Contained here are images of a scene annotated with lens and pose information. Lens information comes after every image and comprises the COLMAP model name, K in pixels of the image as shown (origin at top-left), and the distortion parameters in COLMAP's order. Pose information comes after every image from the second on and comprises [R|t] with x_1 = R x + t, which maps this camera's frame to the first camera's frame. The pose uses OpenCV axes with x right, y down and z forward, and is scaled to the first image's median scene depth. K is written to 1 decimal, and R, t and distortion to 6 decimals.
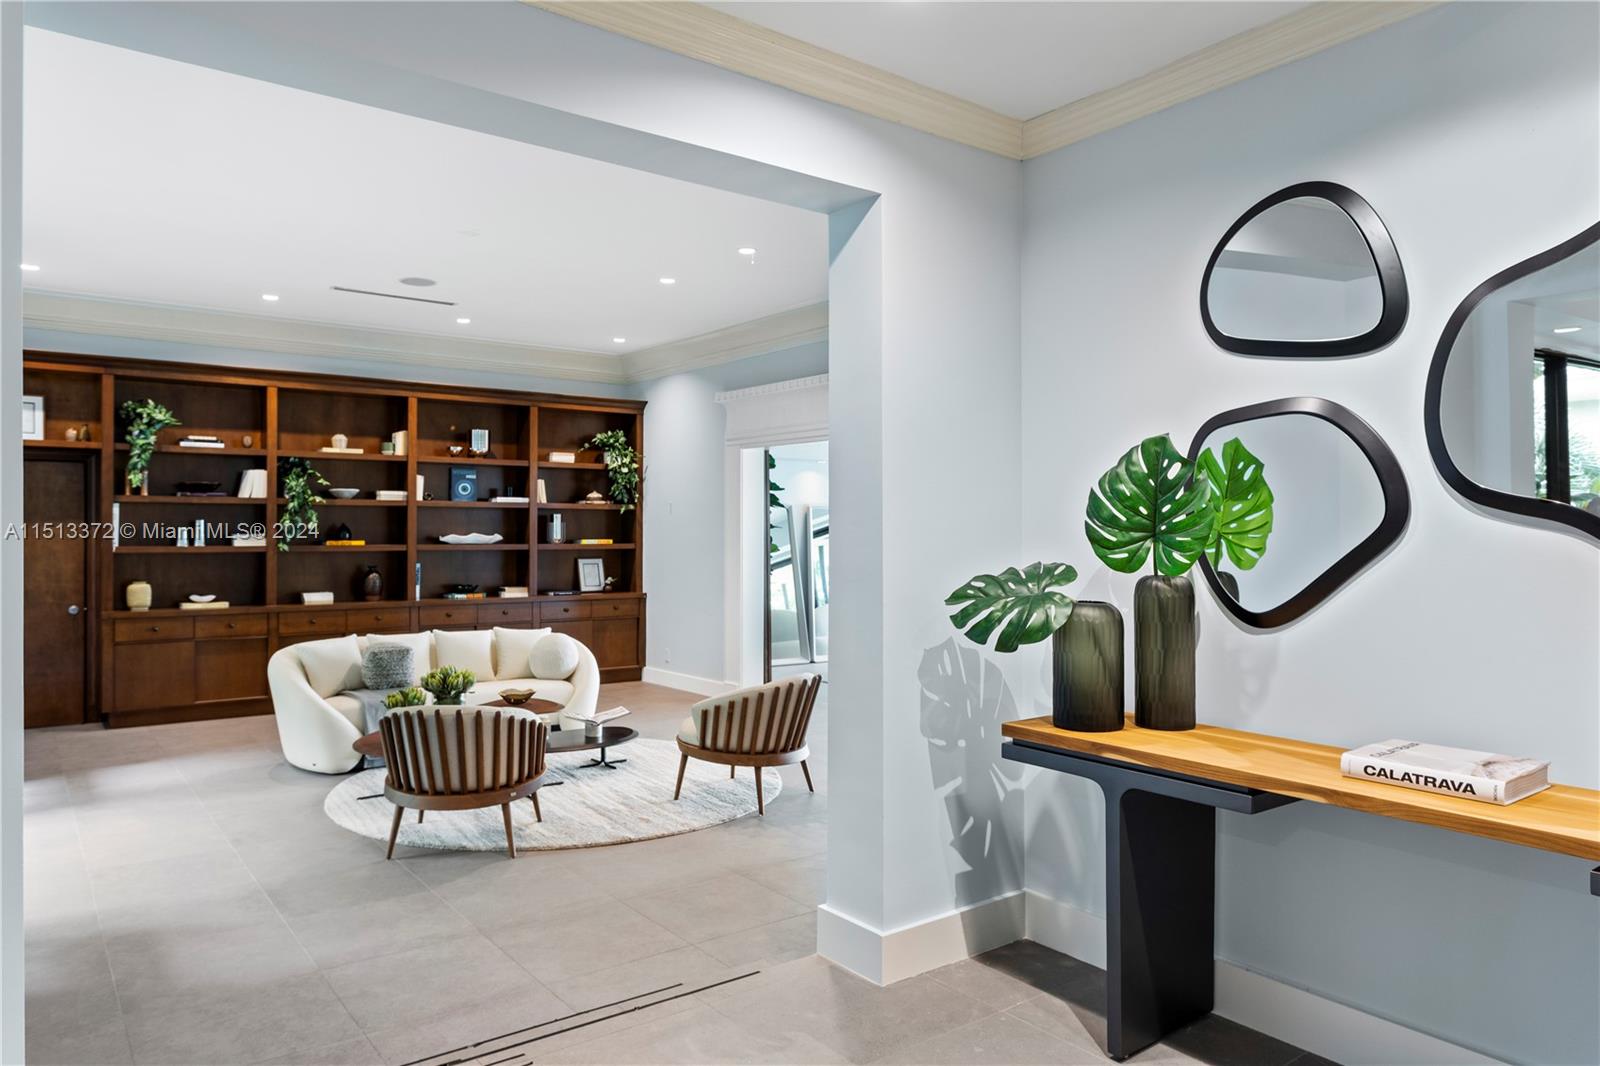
lens RADIAL K [[1069.2, 0, 799.2], [0, 1069.2, 527.1], [0, 0, 1]] dist [-0.005622, 0.002815]
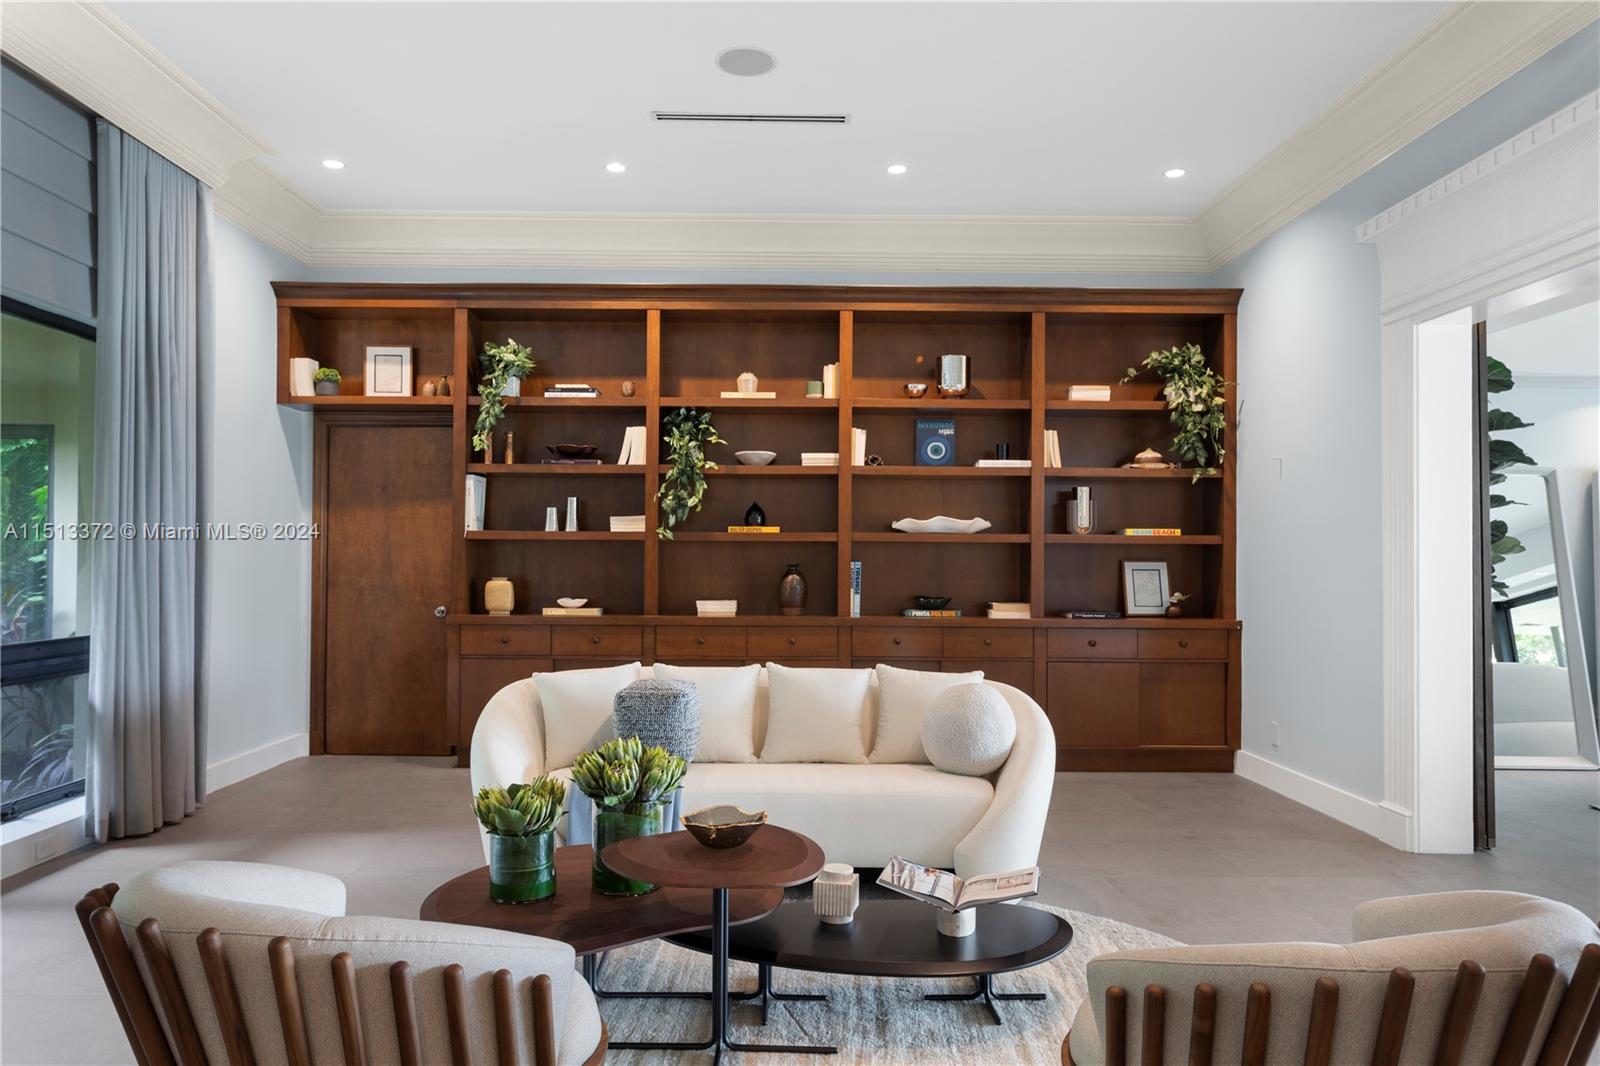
lens RADIAL K [[1069.2, 0, 798.0], [0, 1069.2, 547.2], [0, 0, 1]] dist [-0.005622, 0.002815]
pose [[0.802634, -0.005932, -0.596442, 0.009511], [-0.002580, 0.999907, -0.013417, 0.034741], [0.596466, 0.012308, 0.802544, 0.454234]]
